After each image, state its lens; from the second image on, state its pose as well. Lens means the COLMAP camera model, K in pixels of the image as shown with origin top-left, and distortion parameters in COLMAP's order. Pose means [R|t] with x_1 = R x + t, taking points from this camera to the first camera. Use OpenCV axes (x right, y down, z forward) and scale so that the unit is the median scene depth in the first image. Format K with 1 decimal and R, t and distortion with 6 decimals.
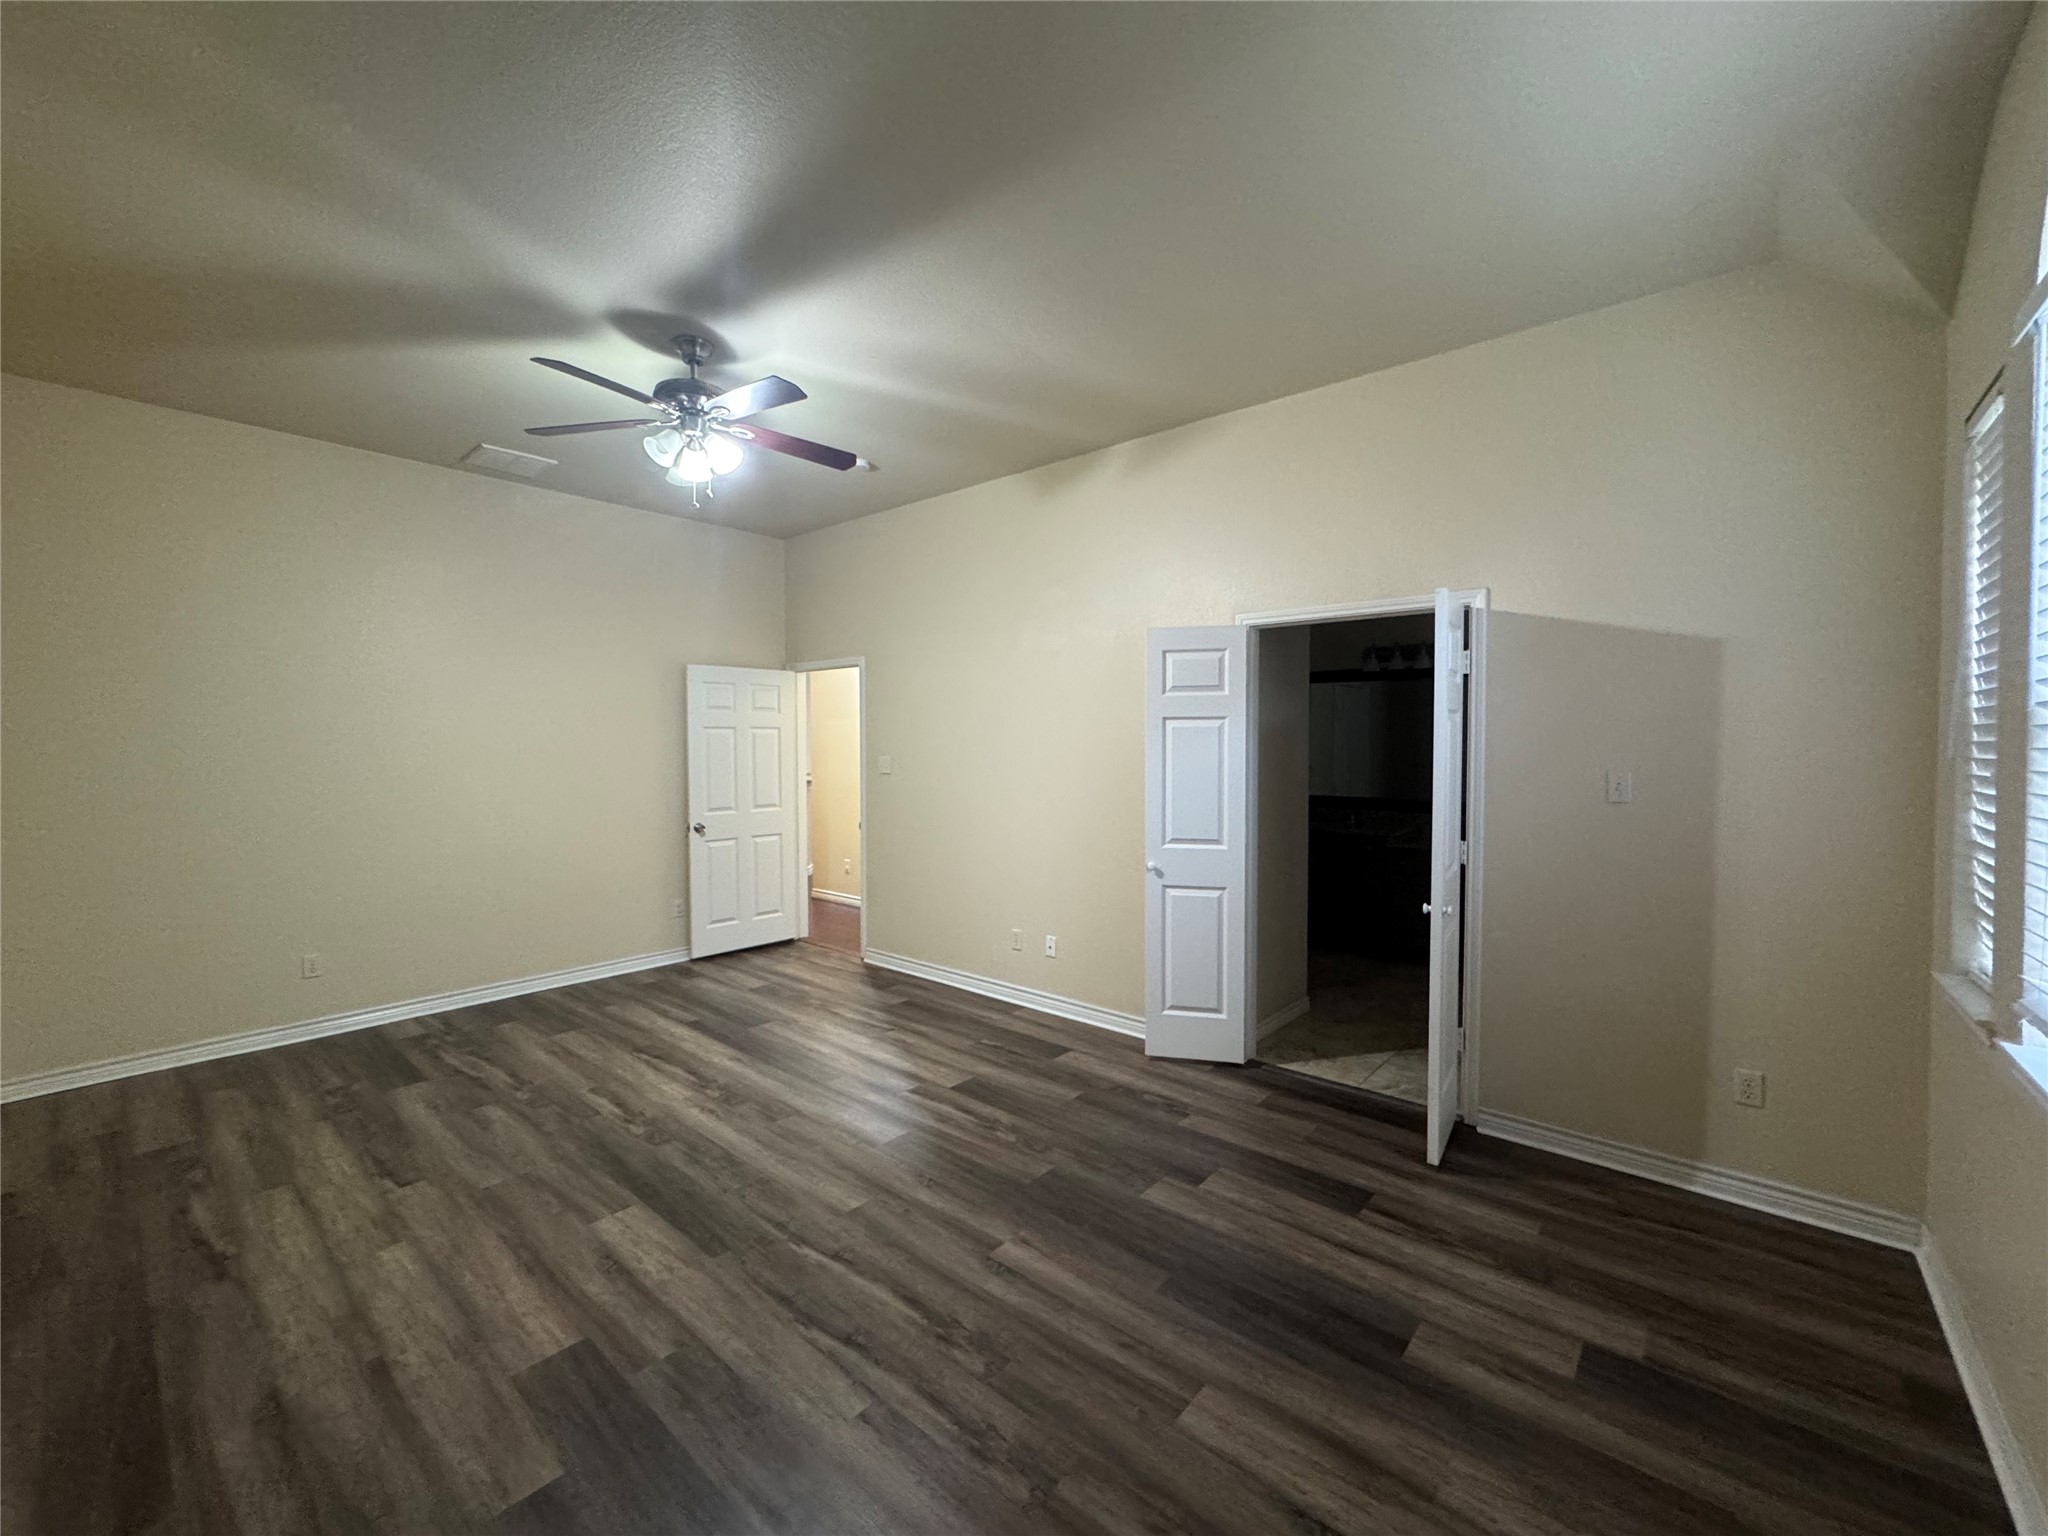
lens RADIAL K [[822.1, 0, 1024.0], [0, 822.1, 768.0], [0, 0, 1]] dist [0.001785, 0.000097]
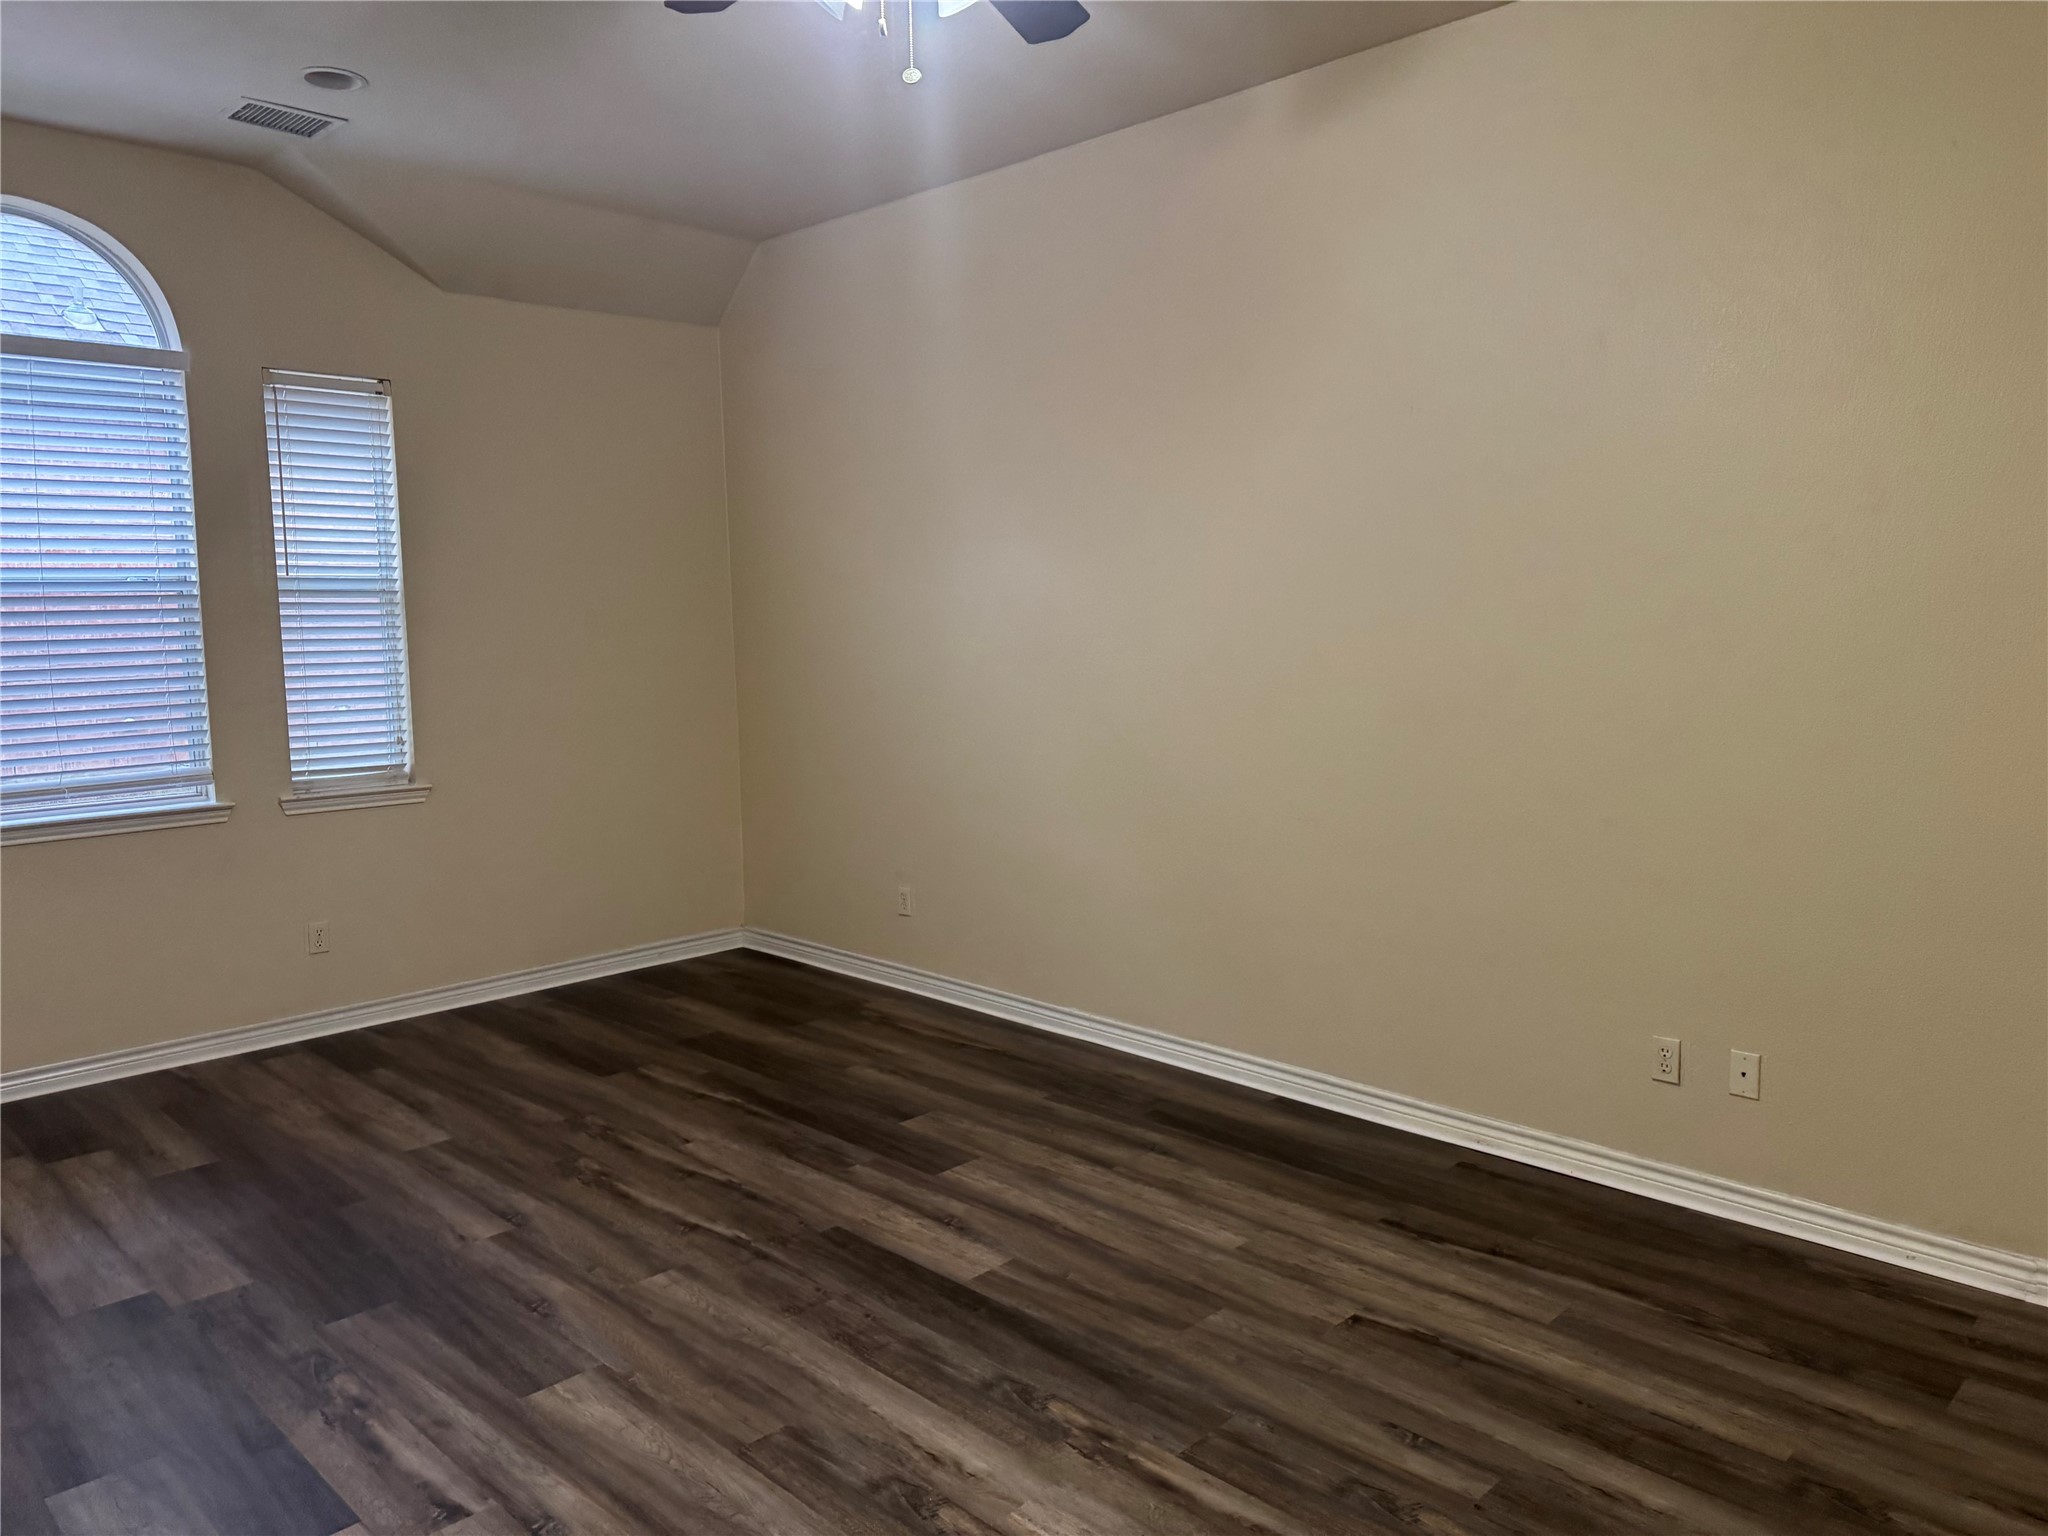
lens RADIAL K [[1427.1, 0, 1010.7], [0, 1427.1, 779.5], [0, 0, 1]] dist [0.124555, -0.198938]
pose [[-0.997010, 0.006121, 0.077033, -0.656289], [0.017819, 0.988205, 0.152096, -0.079492], [-0.075194, 0.153014, -0.985359, 2.320289]]
